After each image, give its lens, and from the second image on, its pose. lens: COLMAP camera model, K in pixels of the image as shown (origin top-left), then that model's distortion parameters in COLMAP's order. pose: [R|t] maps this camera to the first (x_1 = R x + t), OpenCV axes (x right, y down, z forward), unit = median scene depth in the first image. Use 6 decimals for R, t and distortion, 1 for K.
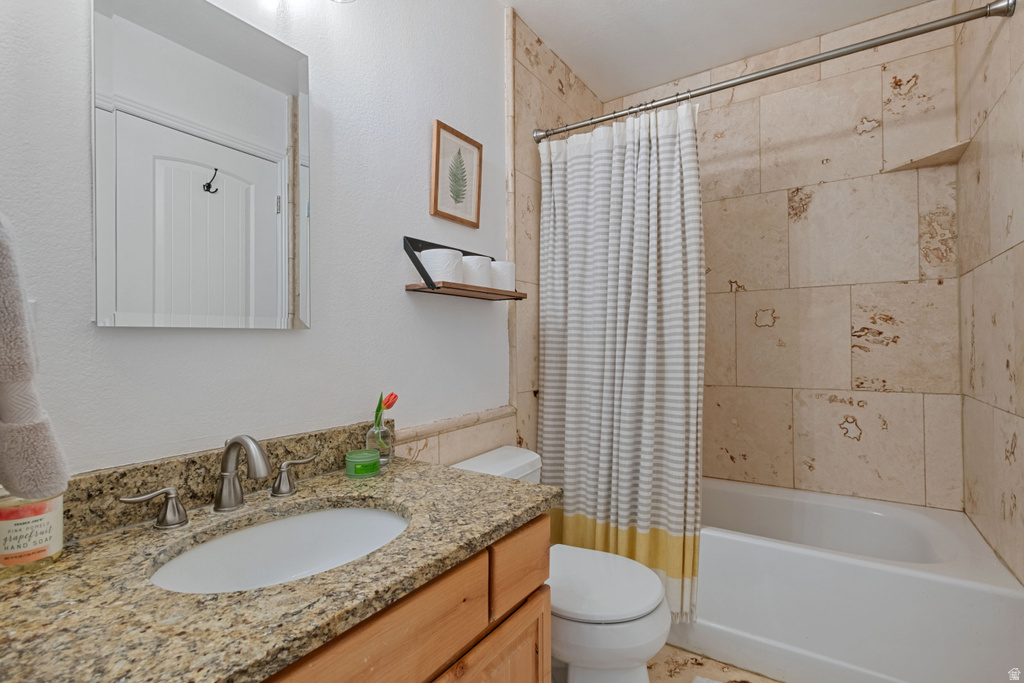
lens RADIAL K [[492.7, 0, 511.4], [0, 492.7, 341.3], [0, 0, 1]] dist [0.006583, 0.001467]
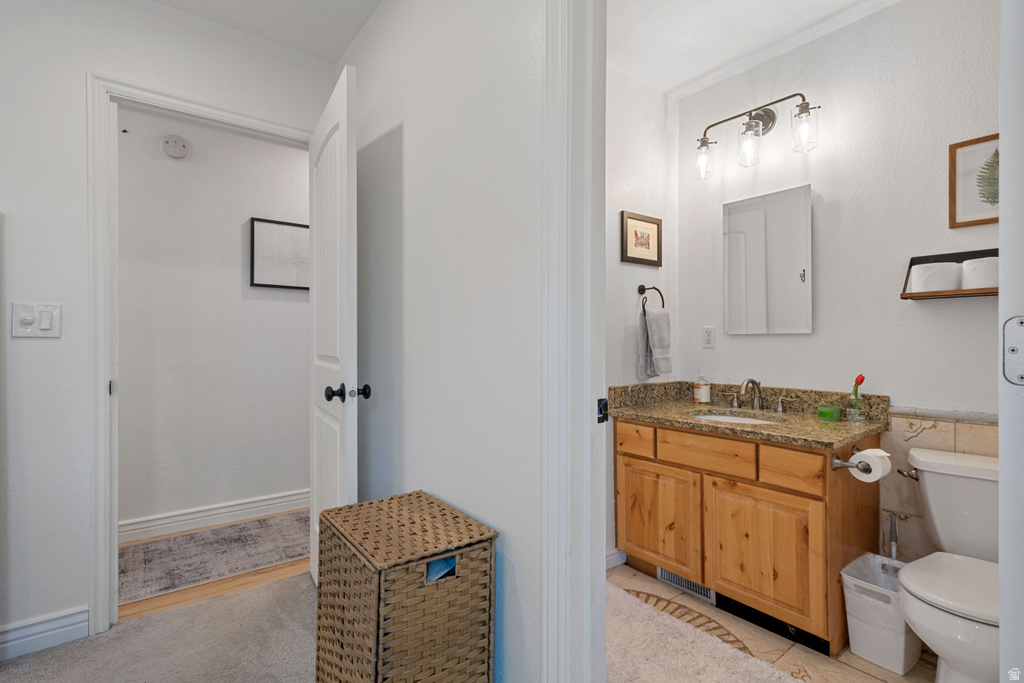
lens RADIAL K [[492.7, 0, 512.6], [0, 492.7, 339.4], [0, 0, 1]] dist [0.006583, 0.001467]
pose [[-0.339973, 0.001566, -0.940434, 1.536504], [0.002465, 0.999997, 0.000774, -0.003699], [0.940432, -0.002055, -0.339975, 0.531062]]
